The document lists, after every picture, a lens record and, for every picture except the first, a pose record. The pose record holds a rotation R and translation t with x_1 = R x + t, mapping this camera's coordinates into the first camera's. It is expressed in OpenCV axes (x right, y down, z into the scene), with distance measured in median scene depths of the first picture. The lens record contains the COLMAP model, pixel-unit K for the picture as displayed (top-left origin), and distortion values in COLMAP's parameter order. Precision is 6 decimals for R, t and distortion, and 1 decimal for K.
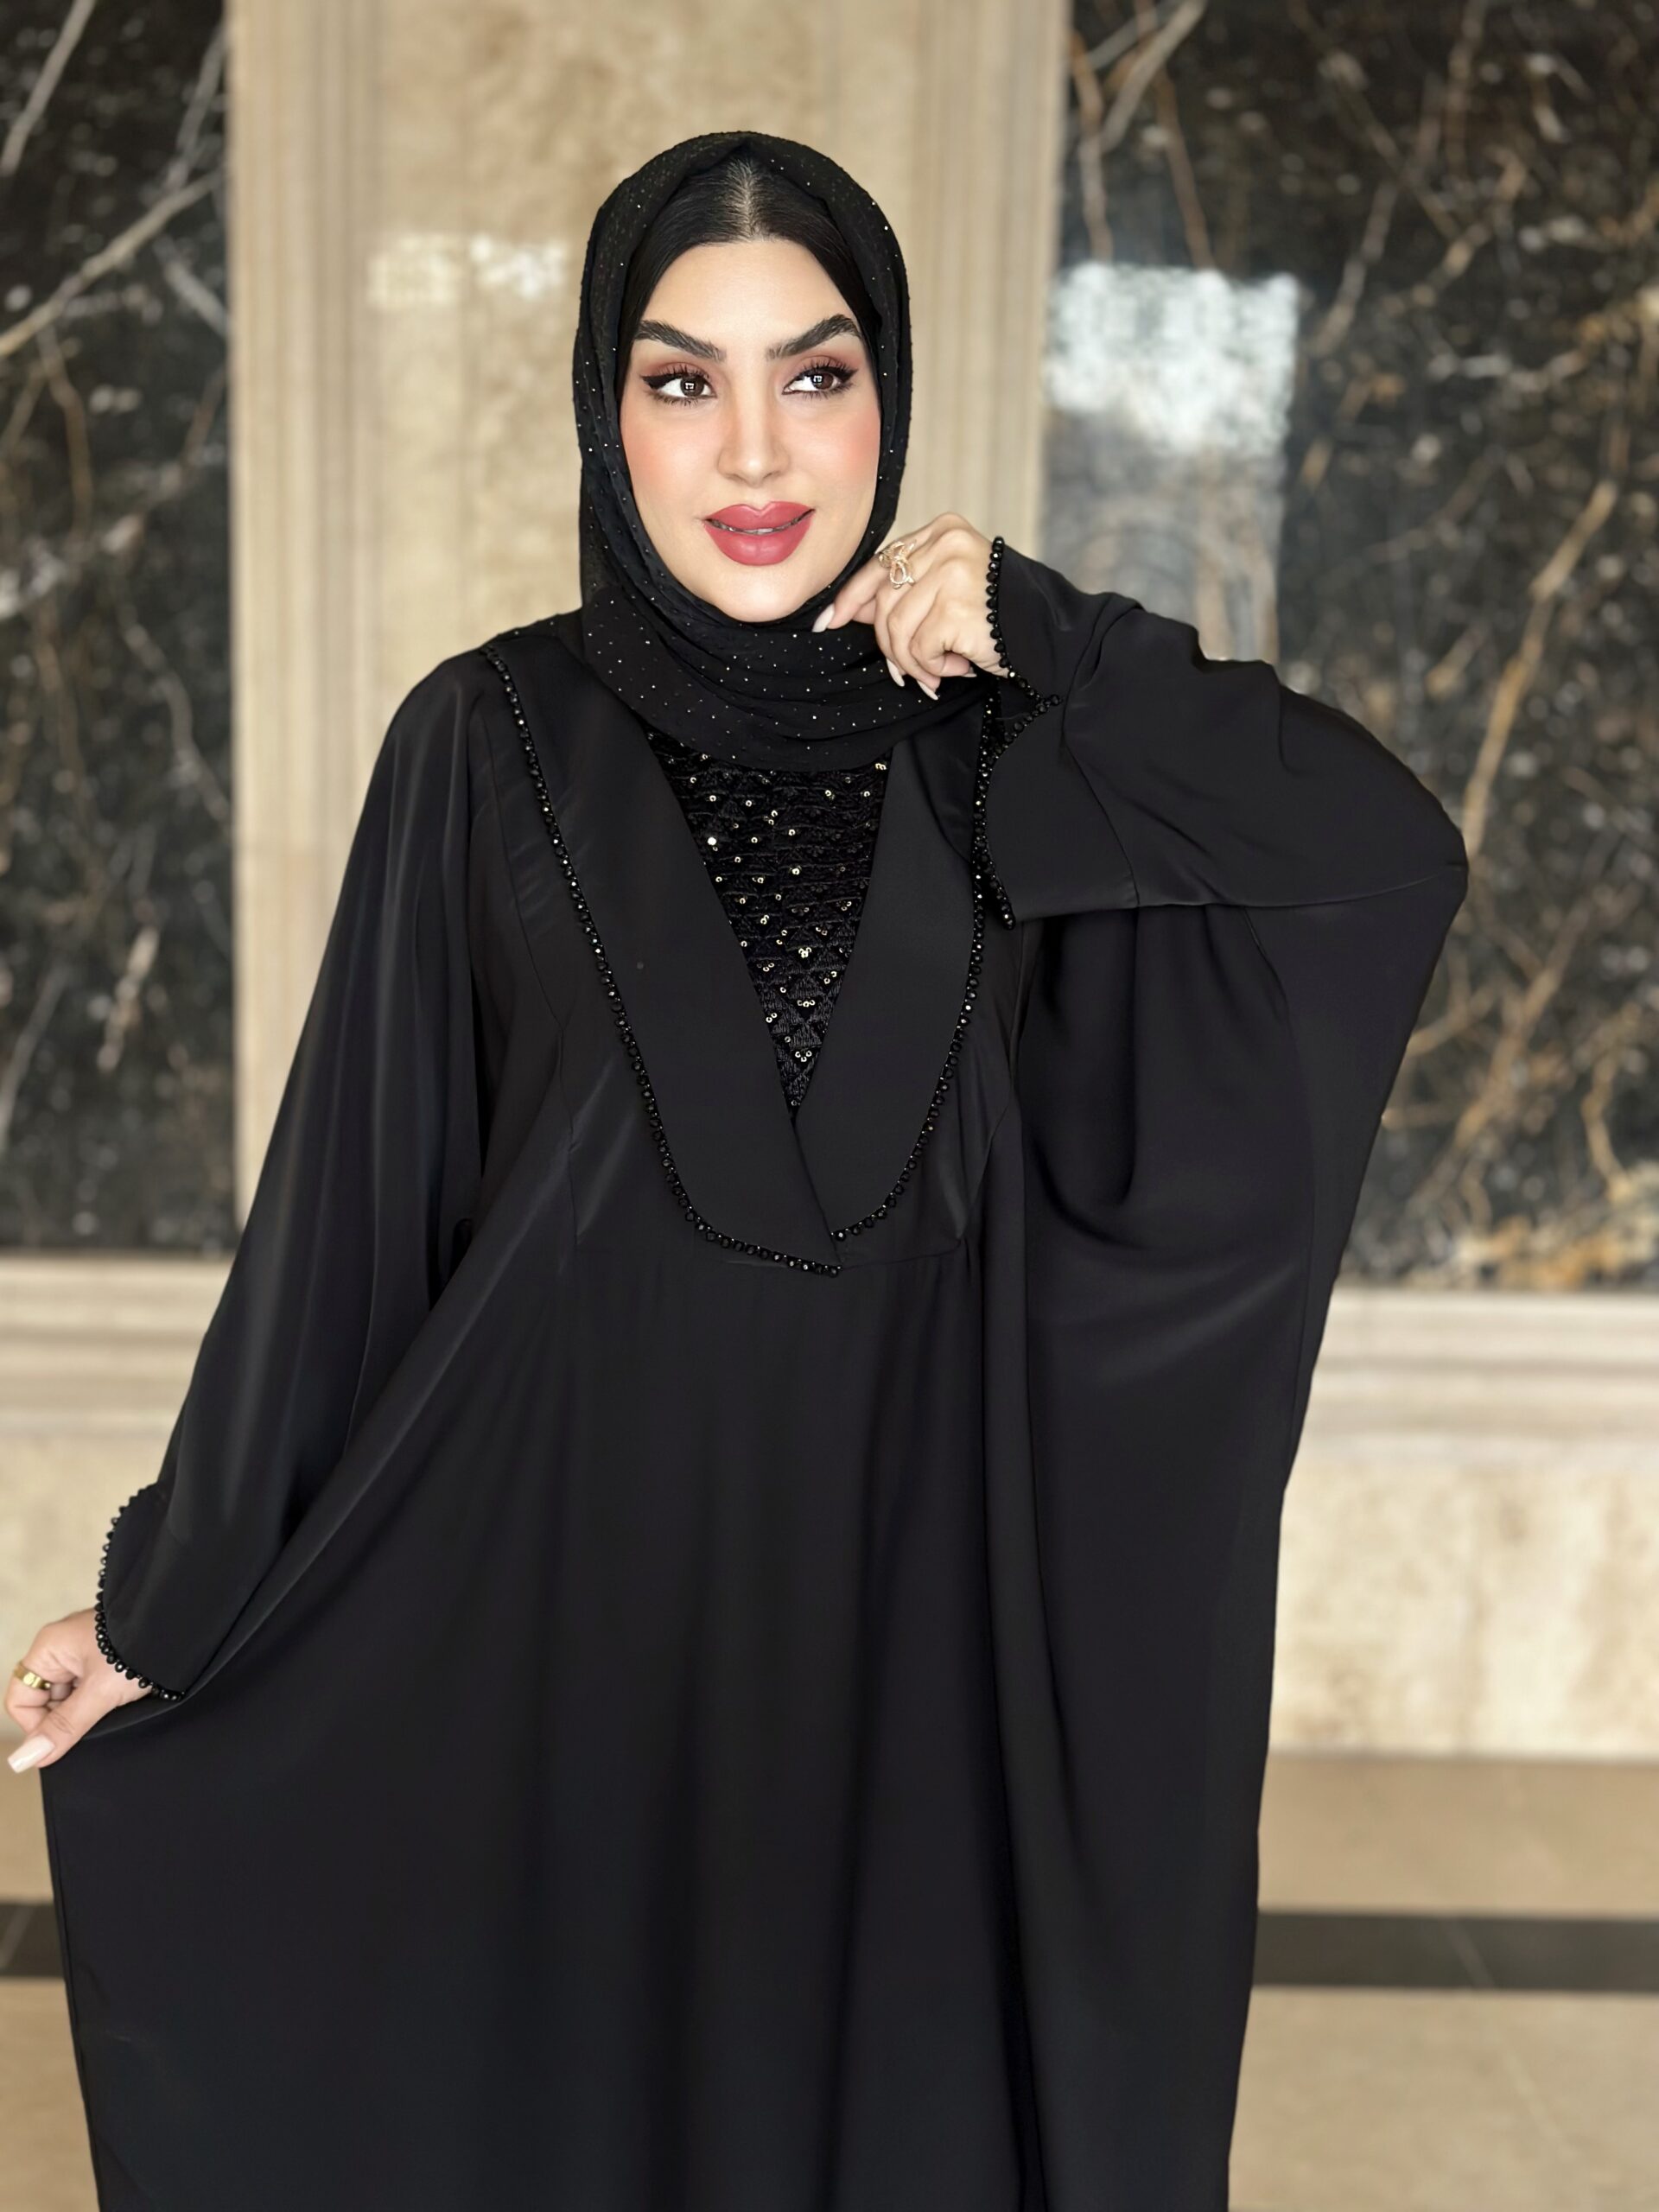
lens RADIAL K [[3294.9, 0, 829.5], [0, 3294.9, 1102.1], [0, 0, 1]] dist [0.102614, 0.000000]
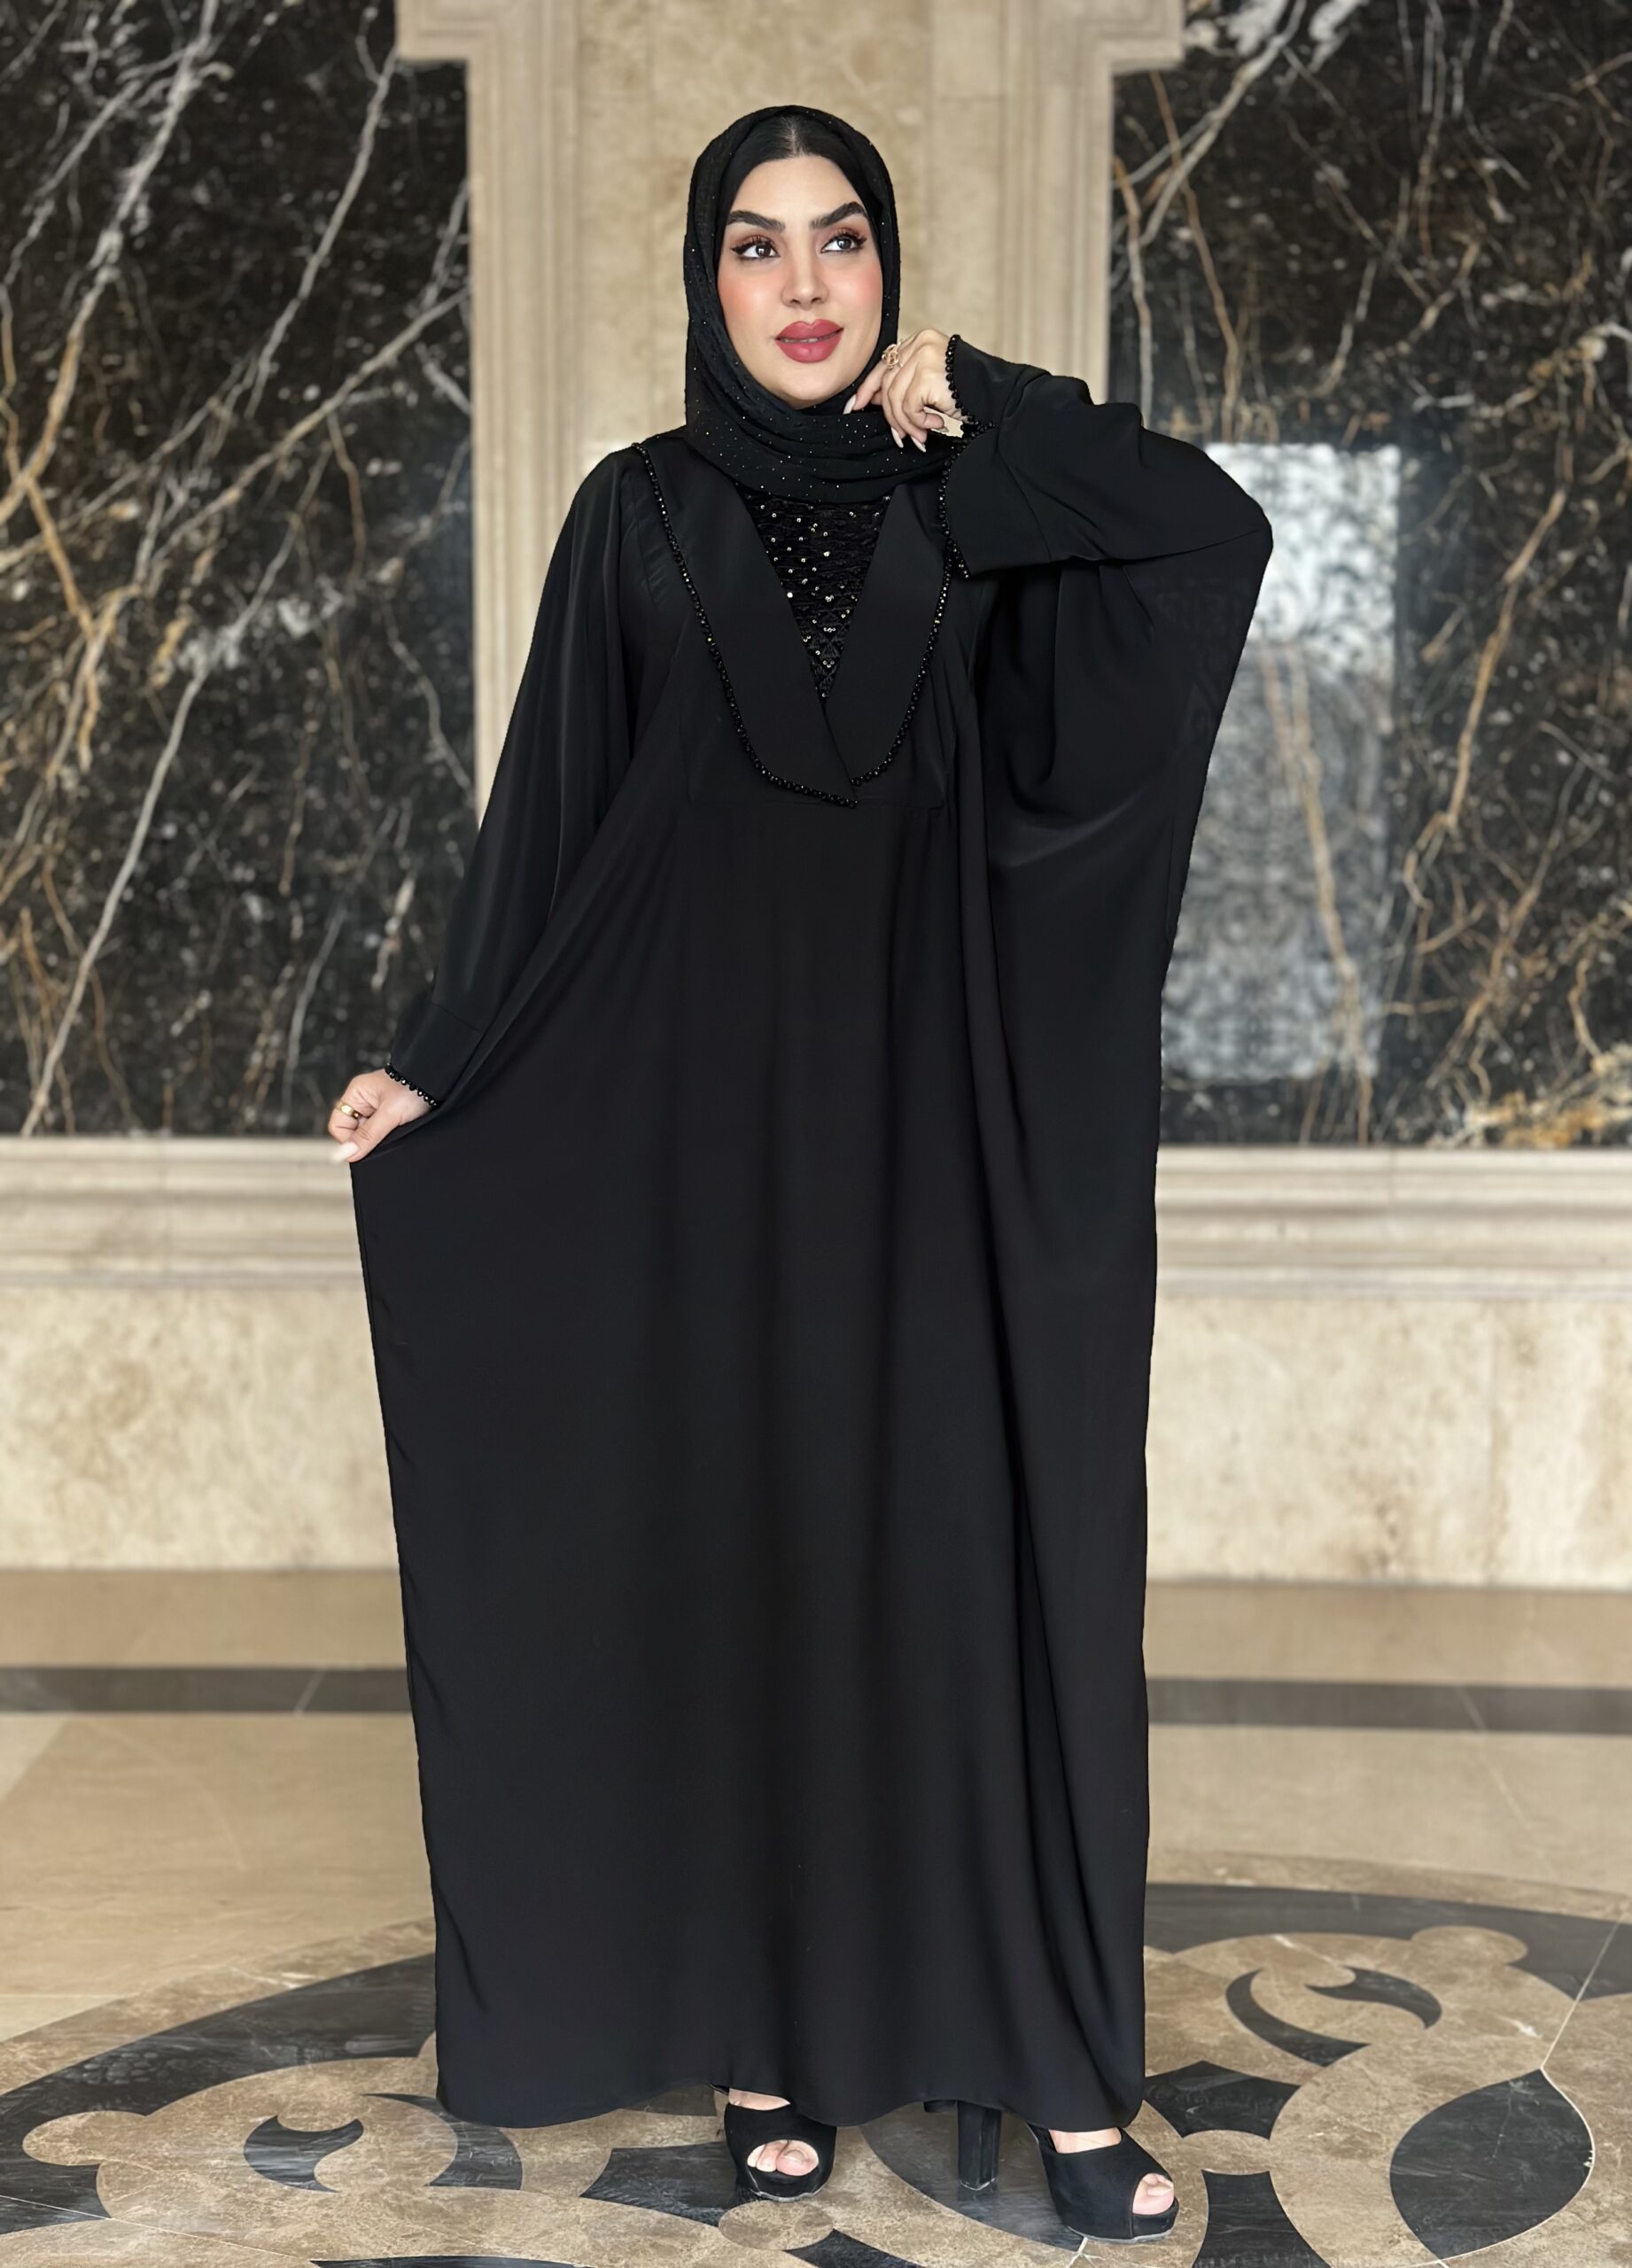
lens RADIAL K [[3435.8, 0, 812.9], [0, 3435.8, 1140.2], [0, 0, 1]] dist [0.138360, 0.000000]
pose [[0.996482, -0.022919, -0.080608, 0.100448], [0.014208, 0.994154, -0.107029, 0.359491], [0.082590, 0.105507, 0.990983, -0.543868]]
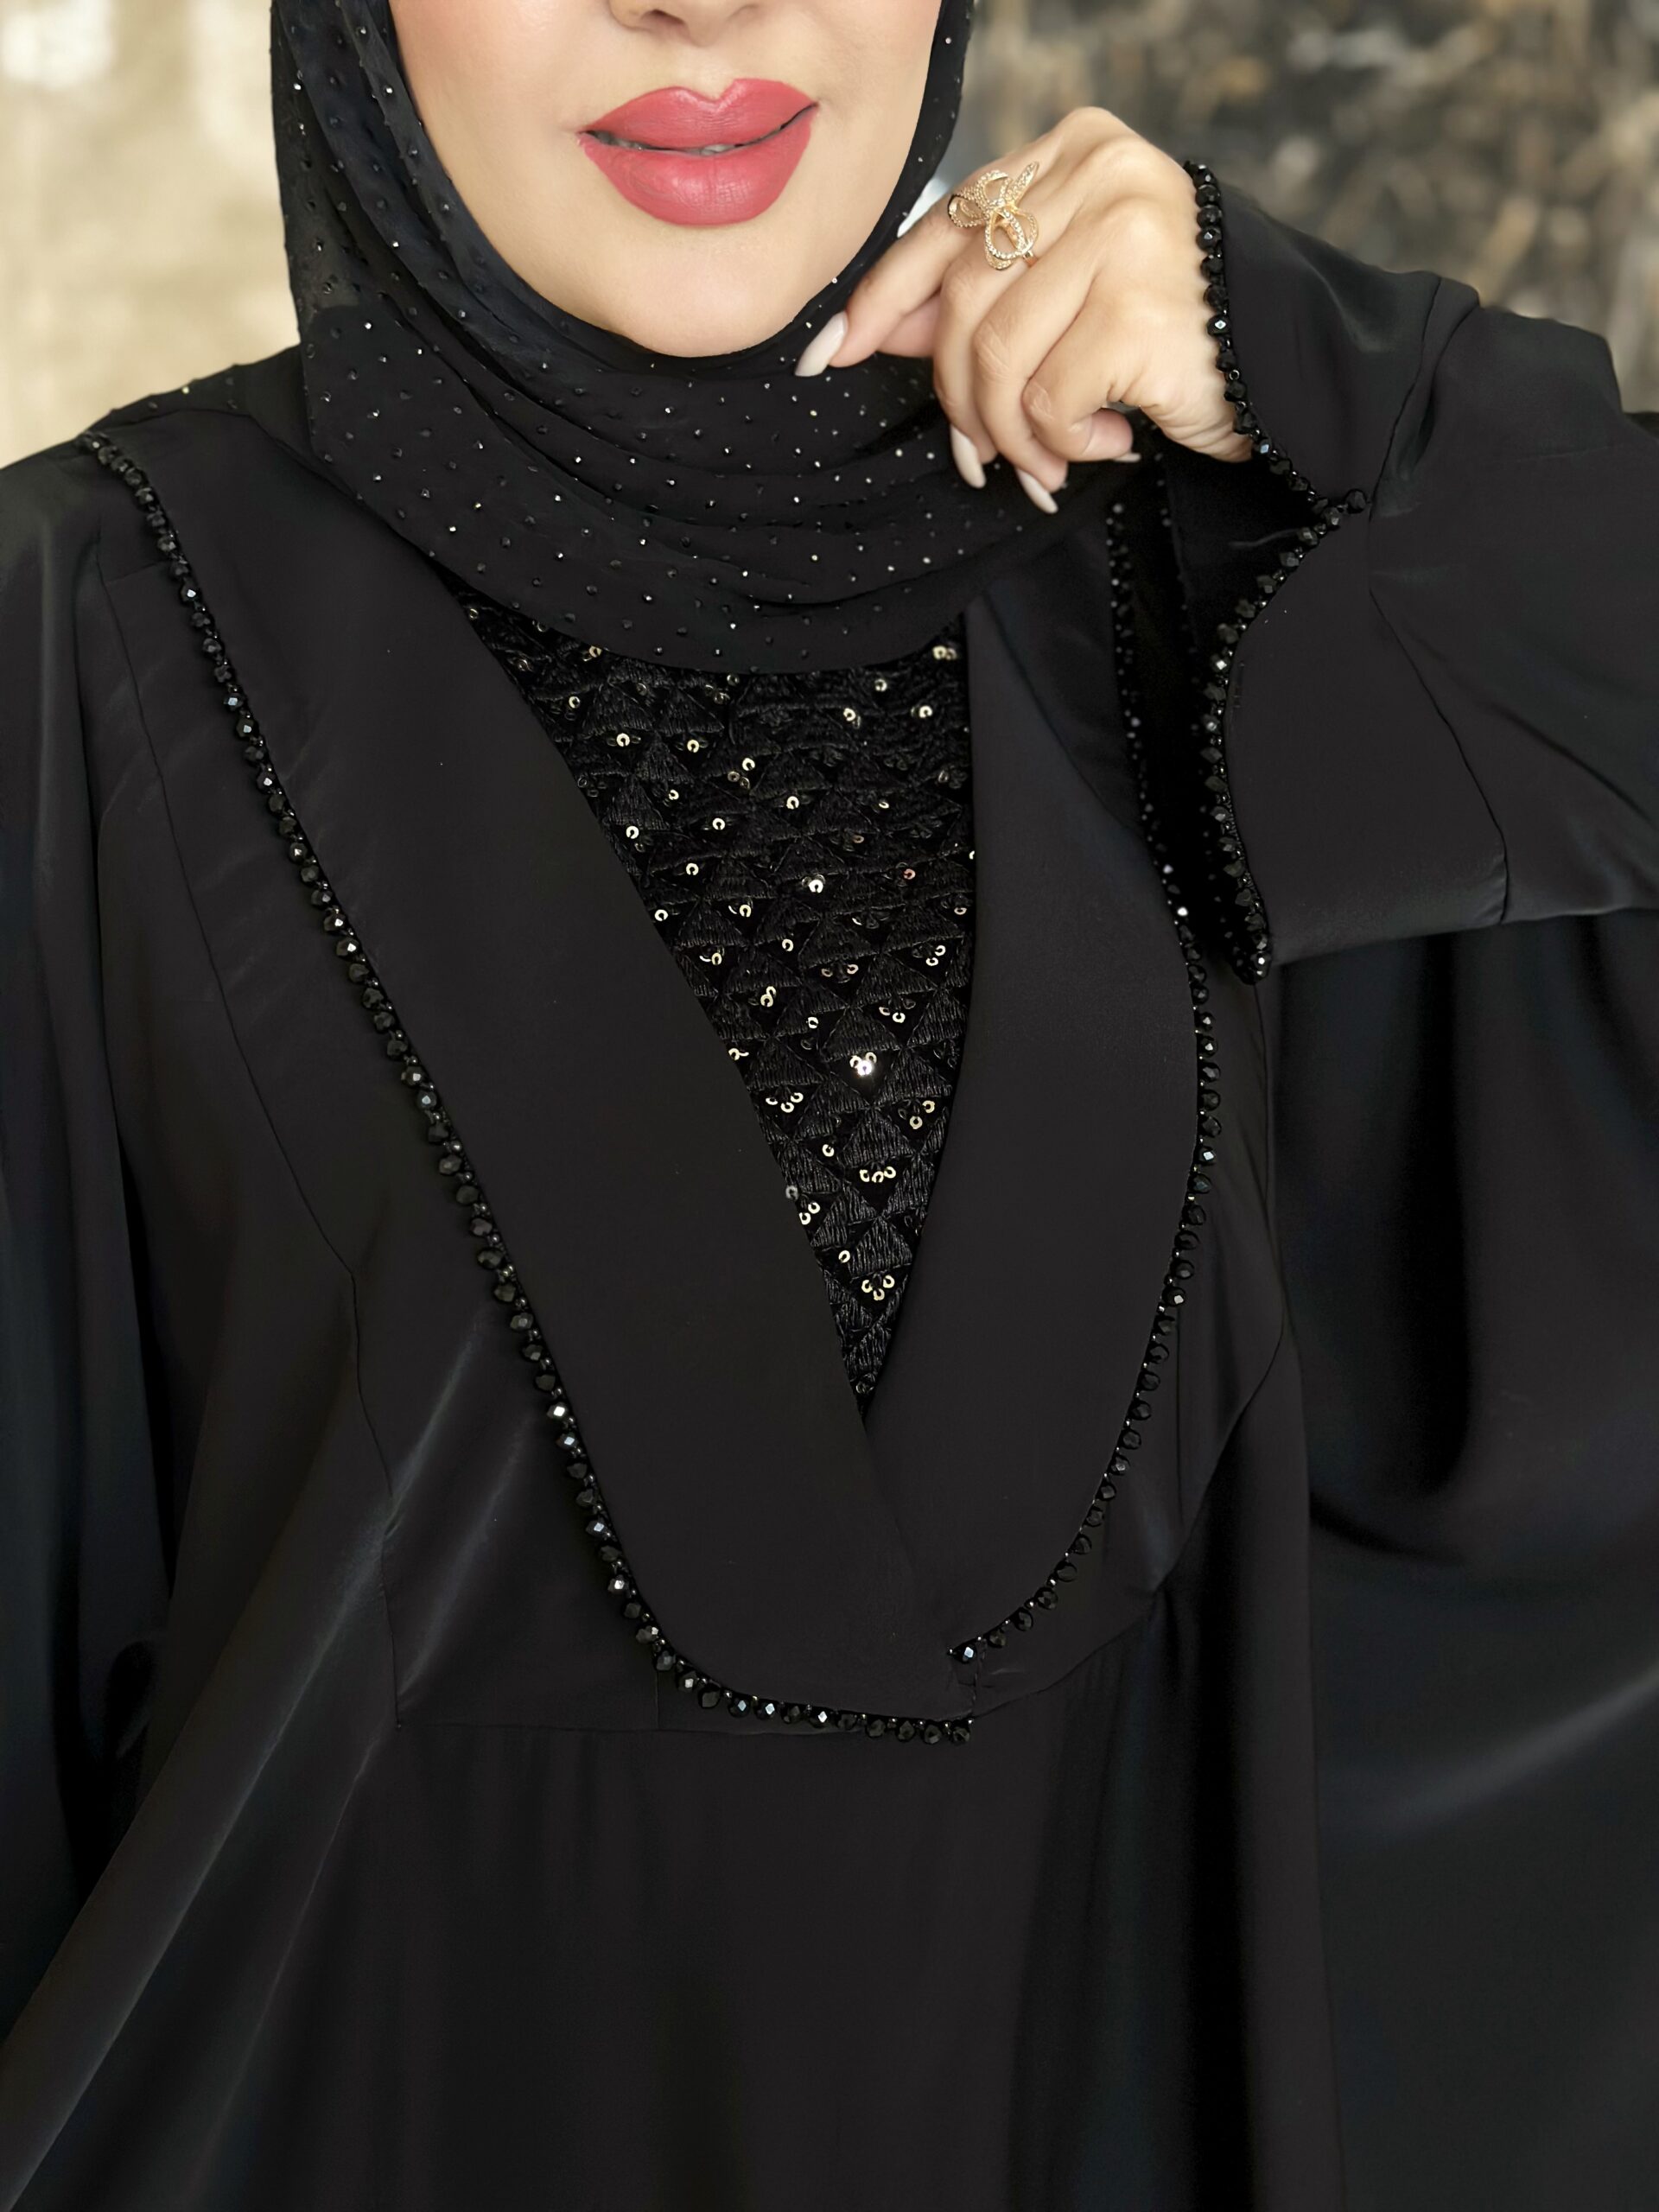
lens RADIAL K [[3294.9, 0, 877.4], [0, 3294.9, 1089.3], [0, 0, 1]] dist [0.102614, 0.000000]
pose [[0.984328, -0.067562, 0.162894, -0.078636], [0.060119, 0.996928, 0.050202, -0.062576], [-0.165786, -0.039622, 0.985366, 0.518045]]
